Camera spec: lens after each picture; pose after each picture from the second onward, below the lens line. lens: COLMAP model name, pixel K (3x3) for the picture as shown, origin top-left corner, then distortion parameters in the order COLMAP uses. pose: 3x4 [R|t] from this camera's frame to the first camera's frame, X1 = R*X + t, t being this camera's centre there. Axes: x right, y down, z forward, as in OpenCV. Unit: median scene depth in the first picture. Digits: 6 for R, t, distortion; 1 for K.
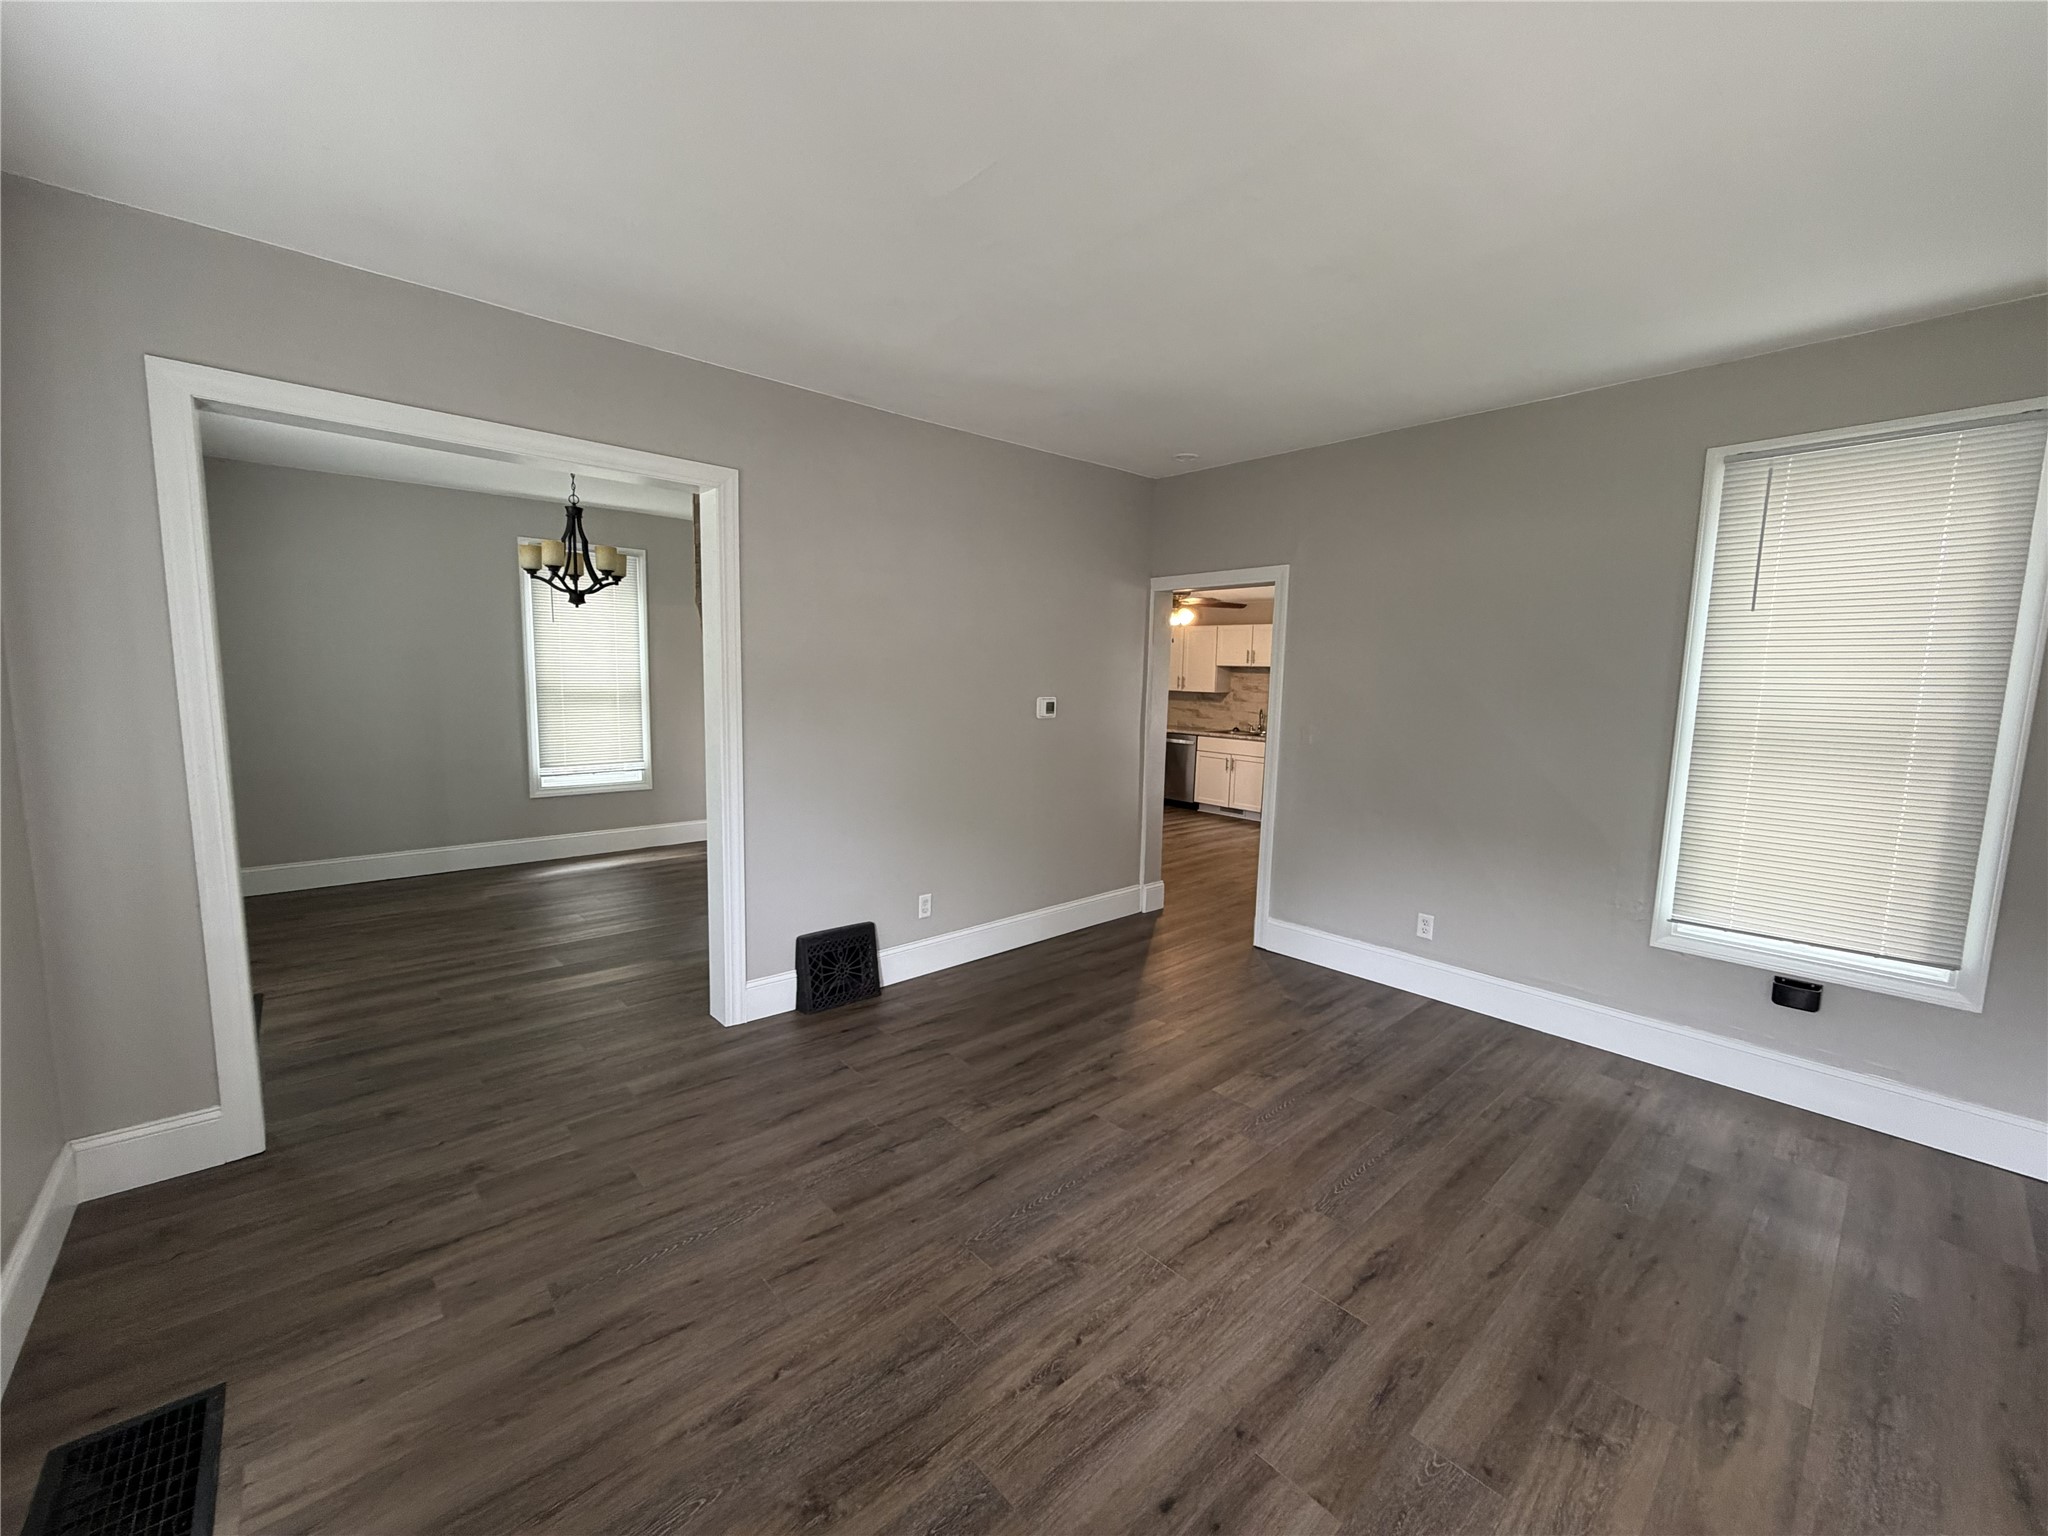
lens RADIAL K [[814.1, 0, 1014.6], [0, 814.1, 767.6], [0, 0, 1]] dist [0.003363, -0.000138]
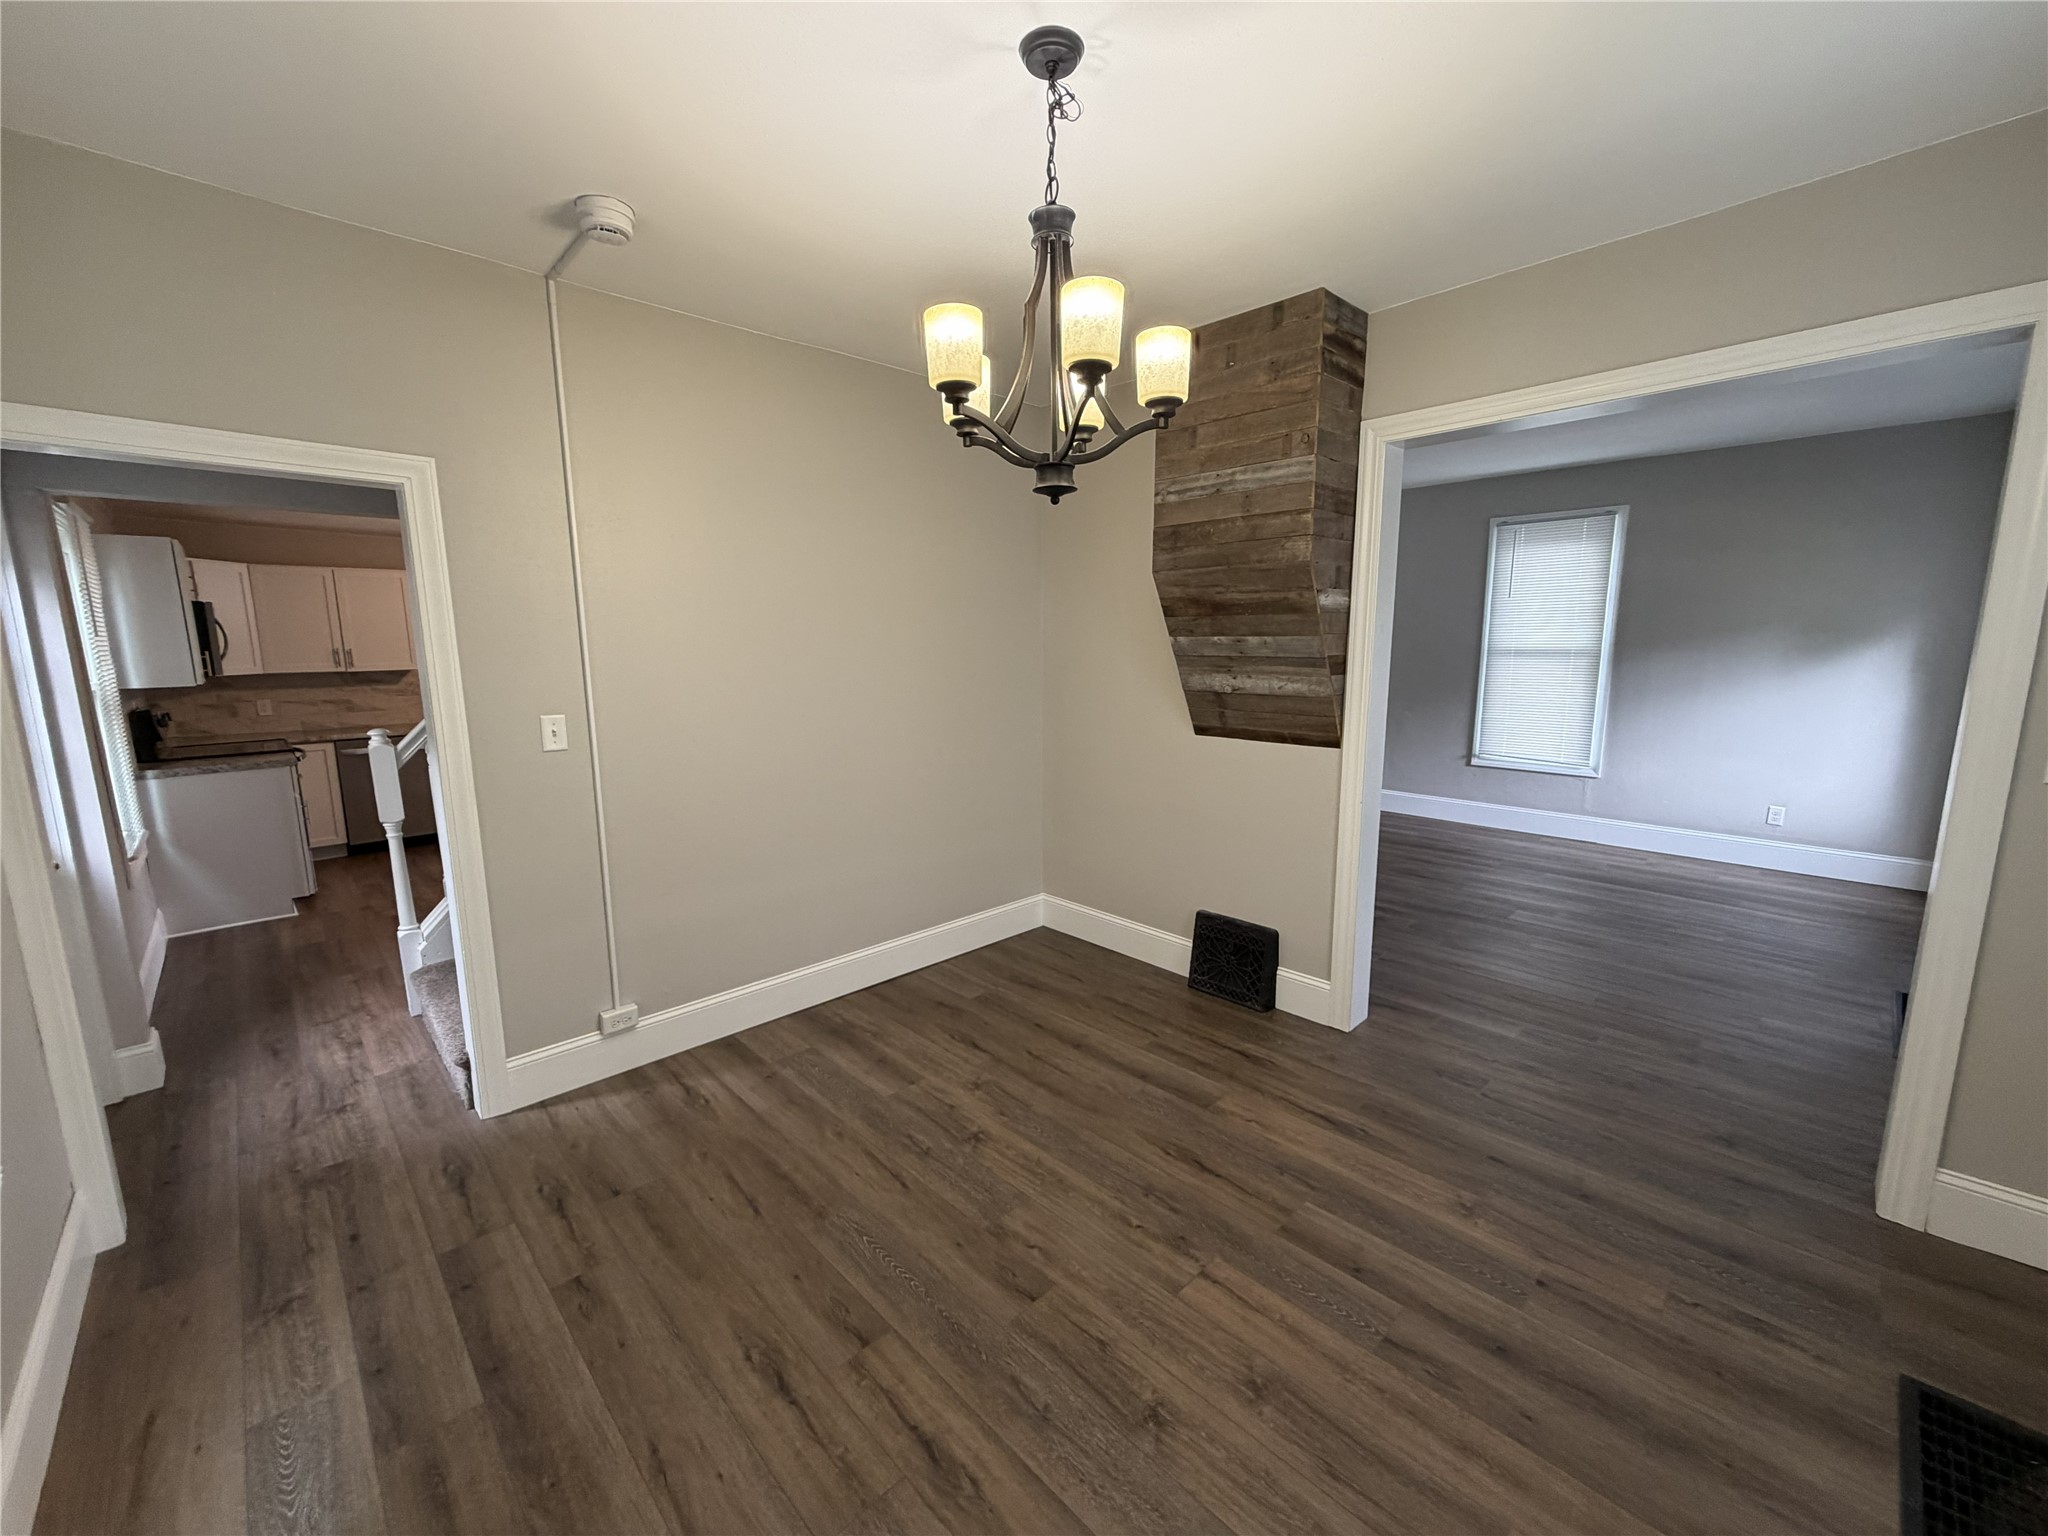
lens RADIAL K [[814.1, 0, 1025.8], [0, 814.1, 769.2], [0, 0, 1]] dist [0.003363, -0.000138]
pose [[-0.039487, -0.186518, 0.981658, -1.489501], [0.125552, 0.973712, 0.190058, -0.245090], [-0.991301, 0.130753, -0.015031, 1.655277]]
